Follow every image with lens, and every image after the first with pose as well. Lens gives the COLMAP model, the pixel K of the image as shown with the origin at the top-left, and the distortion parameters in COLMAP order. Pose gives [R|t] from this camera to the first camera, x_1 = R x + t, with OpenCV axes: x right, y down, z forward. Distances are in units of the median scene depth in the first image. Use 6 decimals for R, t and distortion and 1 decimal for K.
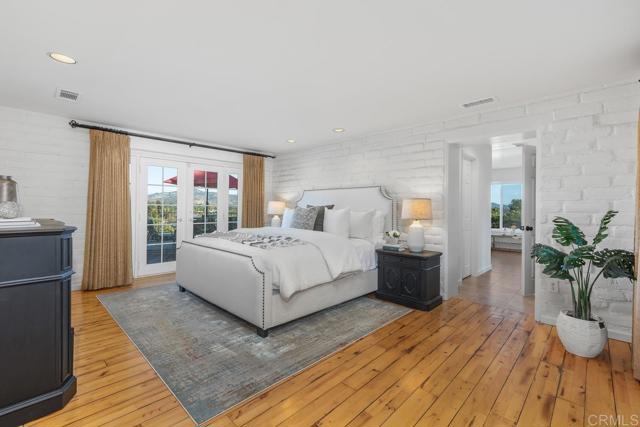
lens RADIAL K [[286.1, 0, 320.2], [0, 286.1, 208.9], [0, 0, 1]] dist [-0.002591, -0.000745]
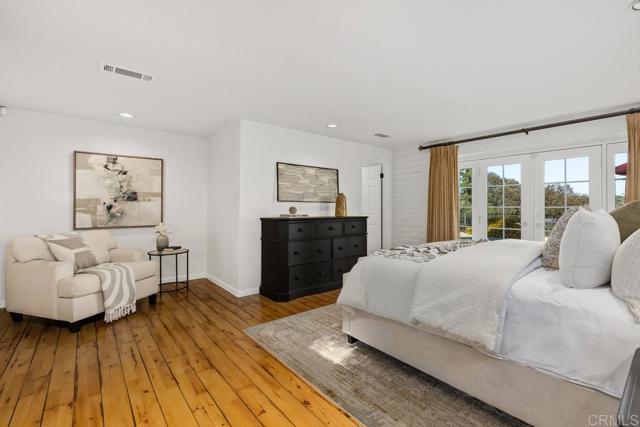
lens RADIAL K [[286.1, 0, 322.3], [0, 286.1, 208.7], [0, 0, 1]] dist [-0.002591, -0.000745]
pose [[-0.117632, -0.007268, -0.993031, 0.474798], [-0.003543, 0.999970, -0.006899, 0.000789], [0.993051, 0.002707, -0.117655, 0.617724]]
